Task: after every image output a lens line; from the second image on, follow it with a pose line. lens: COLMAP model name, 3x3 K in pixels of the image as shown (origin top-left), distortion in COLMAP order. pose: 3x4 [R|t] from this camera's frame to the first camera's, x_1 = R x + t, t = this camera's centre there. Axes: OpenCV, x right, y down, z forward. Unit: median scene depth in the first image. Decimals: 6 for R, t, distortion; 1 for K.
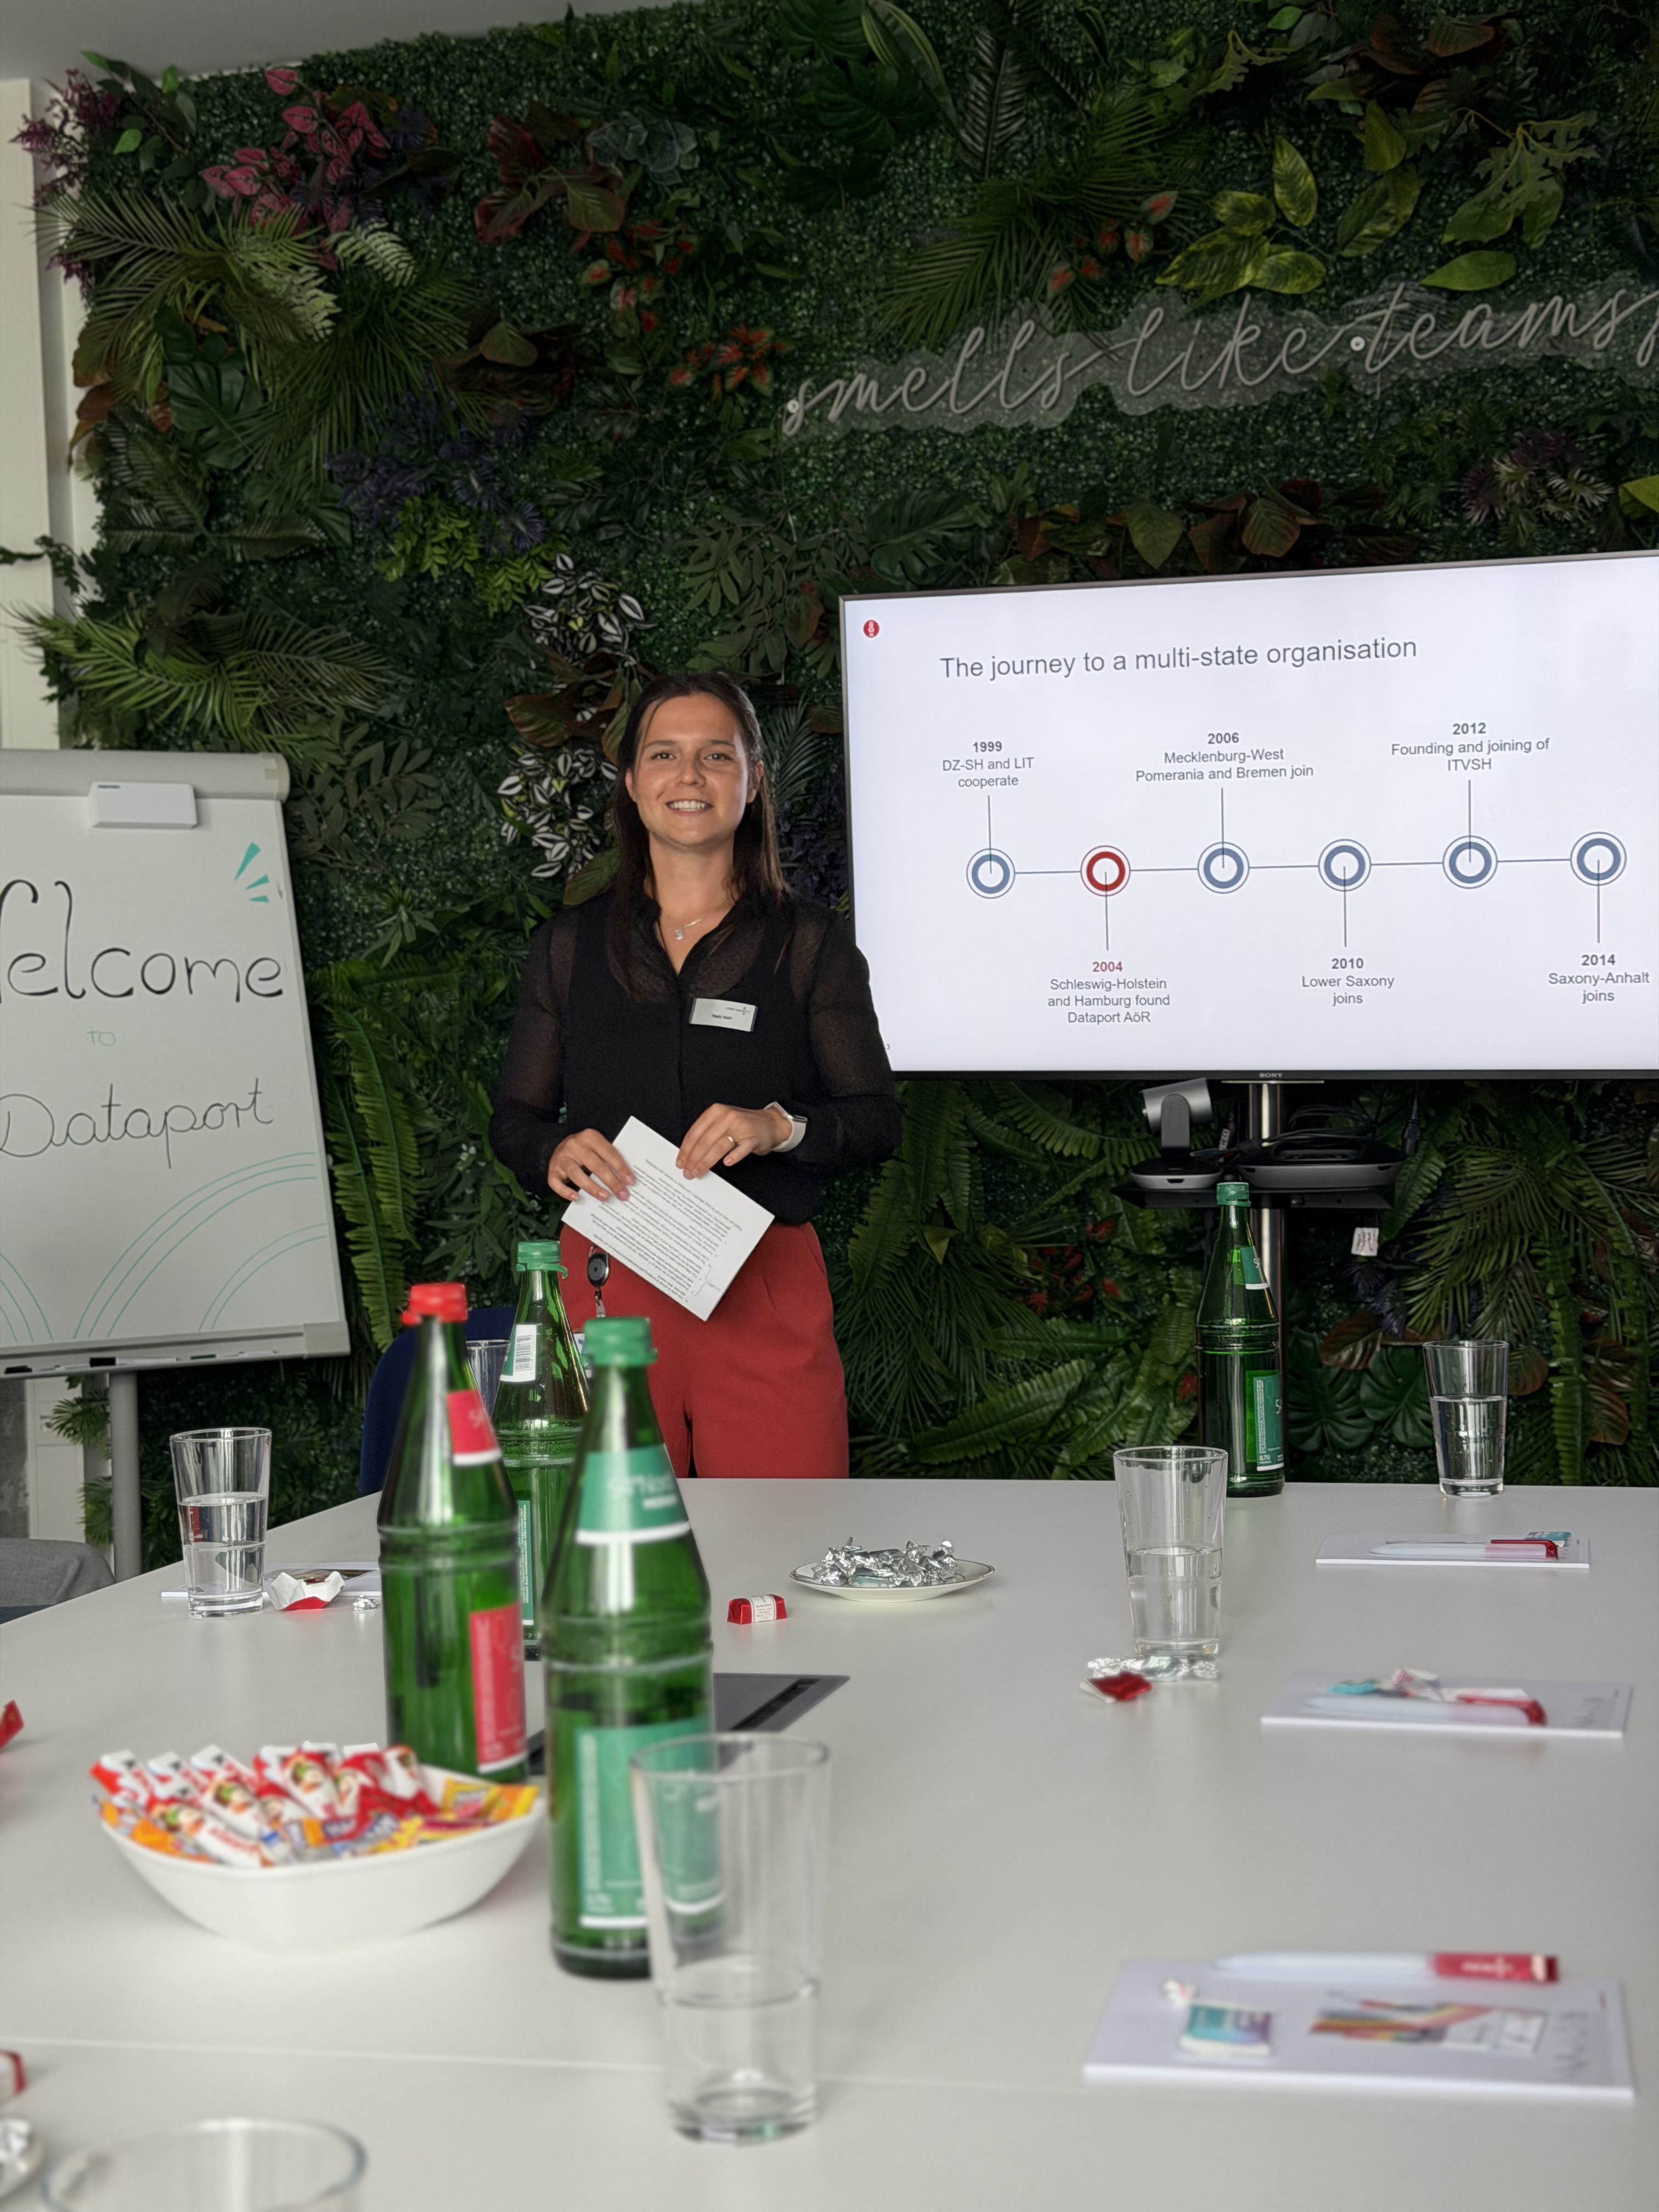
lens RADIAL K [[3115.3, 0, 820.2], [0, 3115.3, 1109.2], [0, 0, 1]] dist [0.216459, -0.490109]
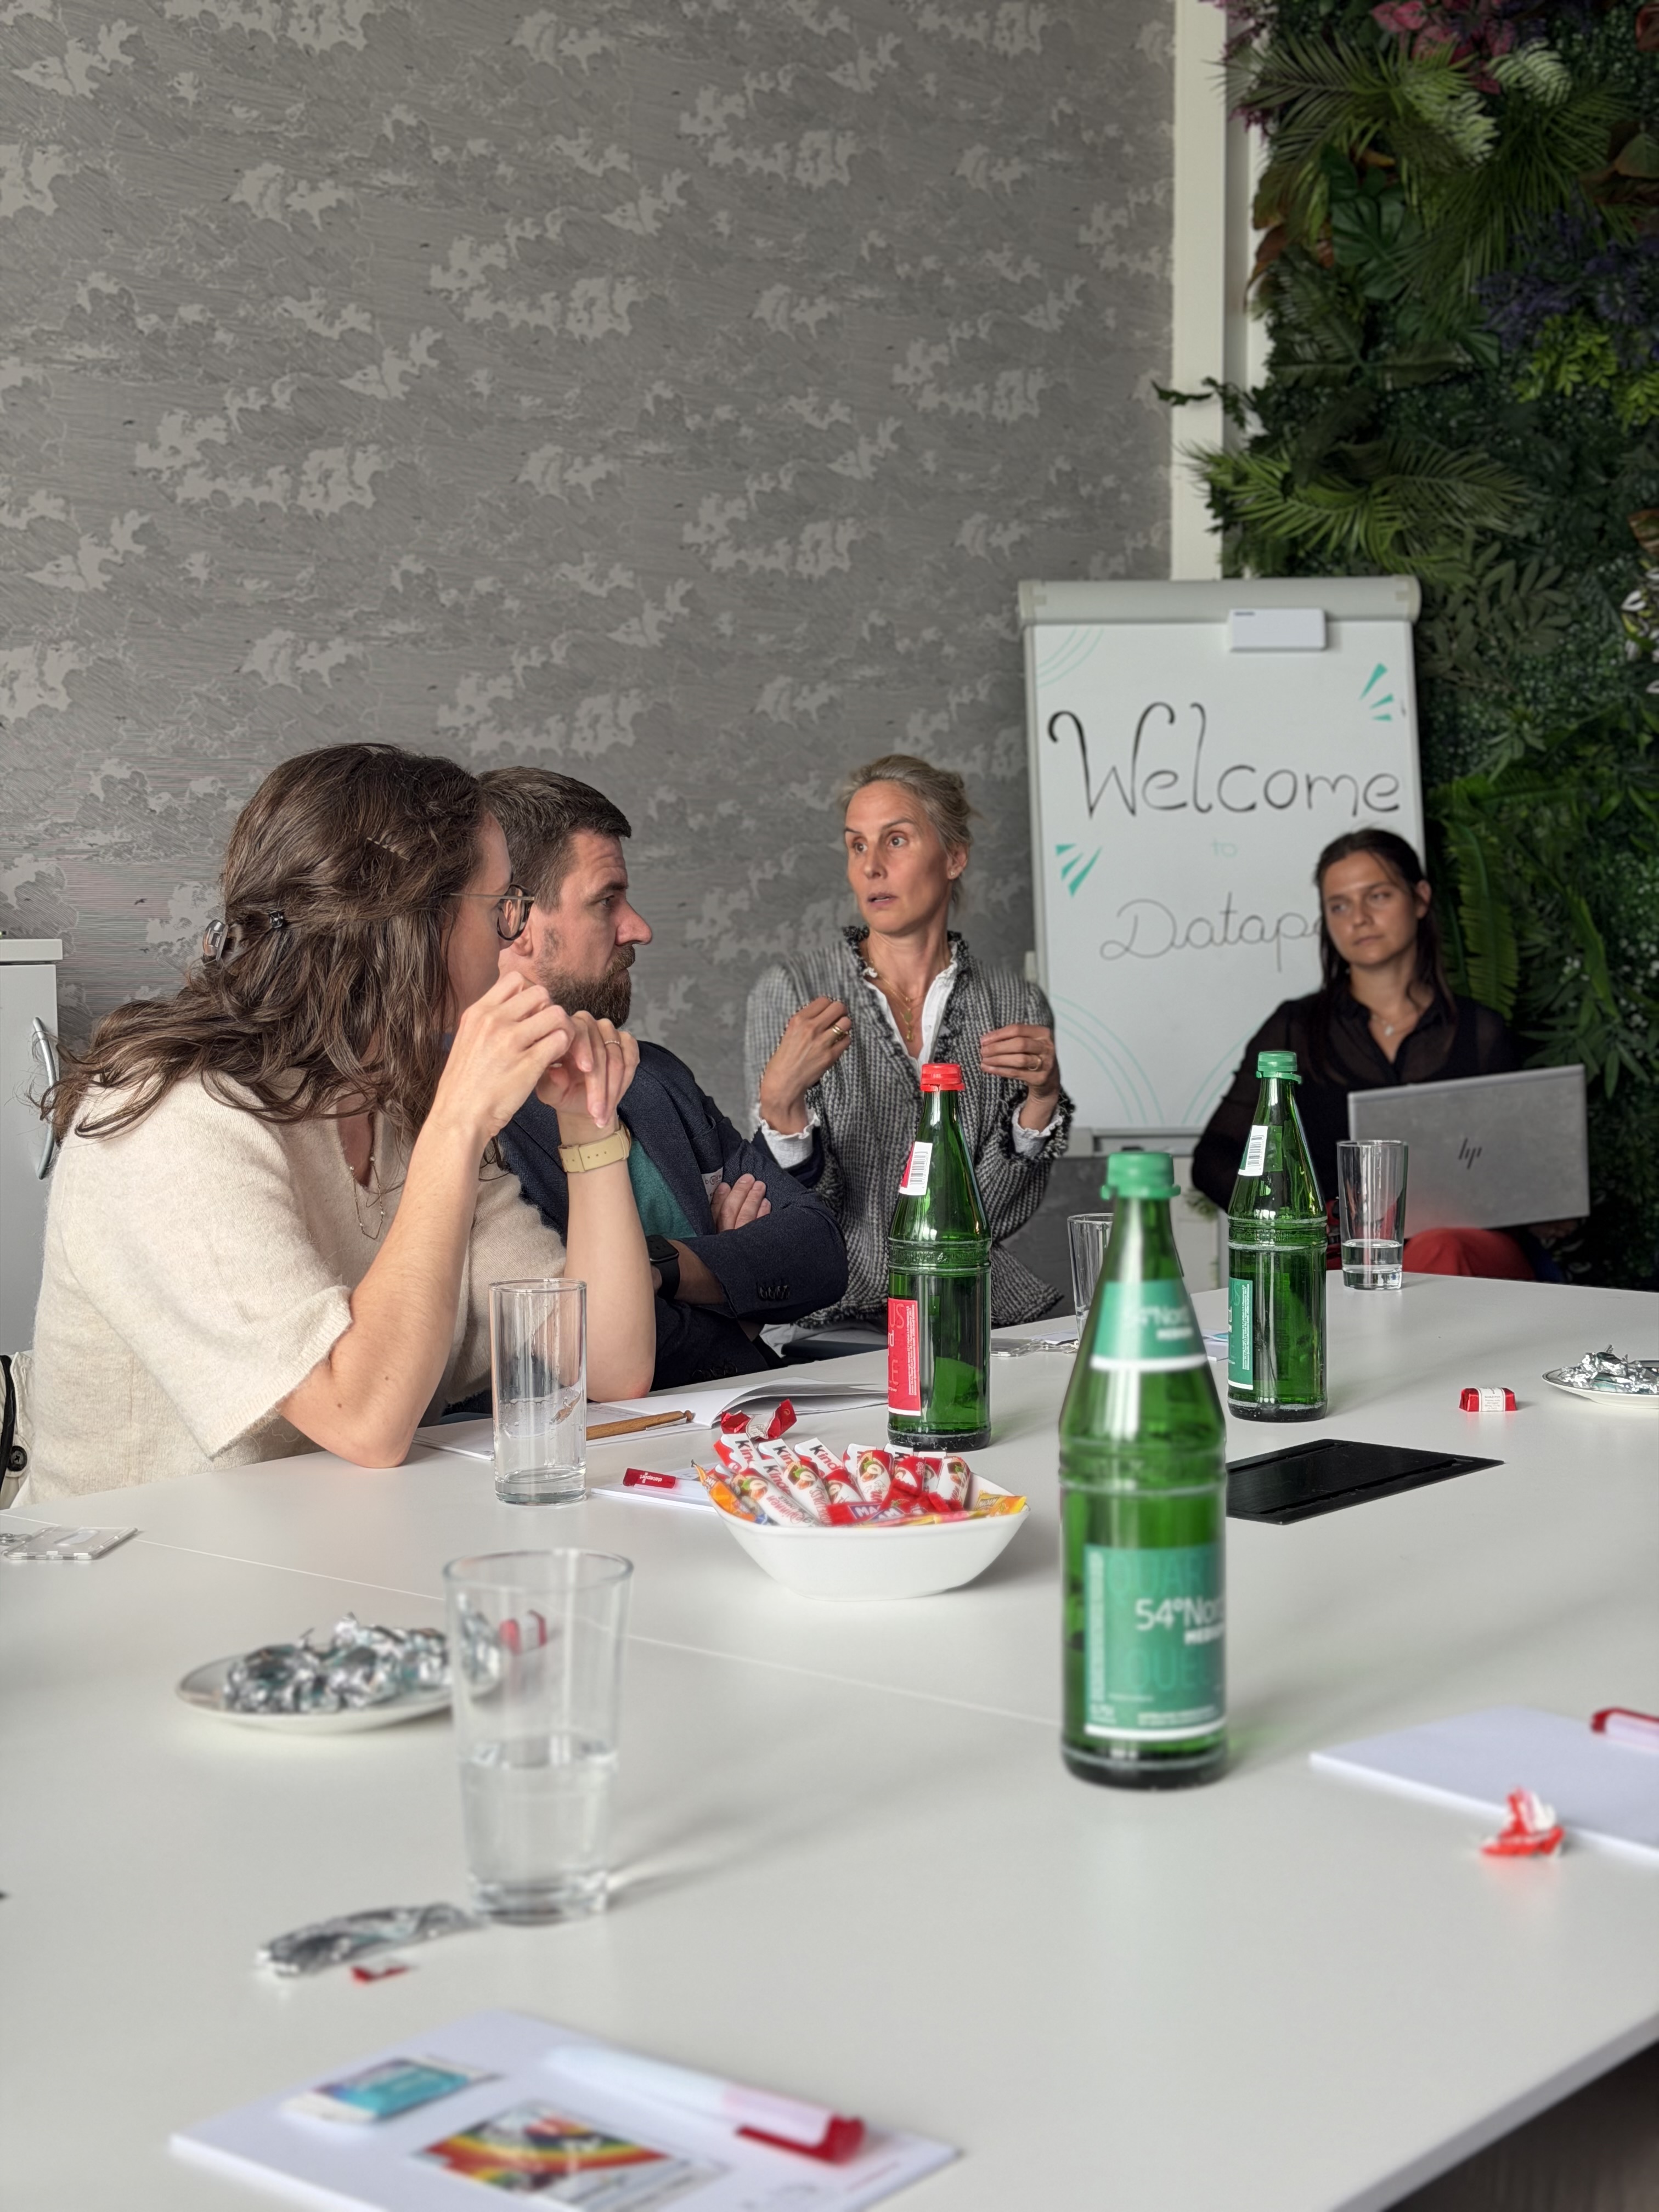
lens RADIAL K [[3115.3, 0, 820.2], [0, 3115.3, 1109.2], [0, 0, 1]] dist [0.216459, -0.490109]
pose [[0.904020, 0.053671, -0.424109, 0.134766], [-0.026357, 0.997198, 0.070013, -0.006539], [0.426678, -0.052115, 0.902901, -0.046497]]
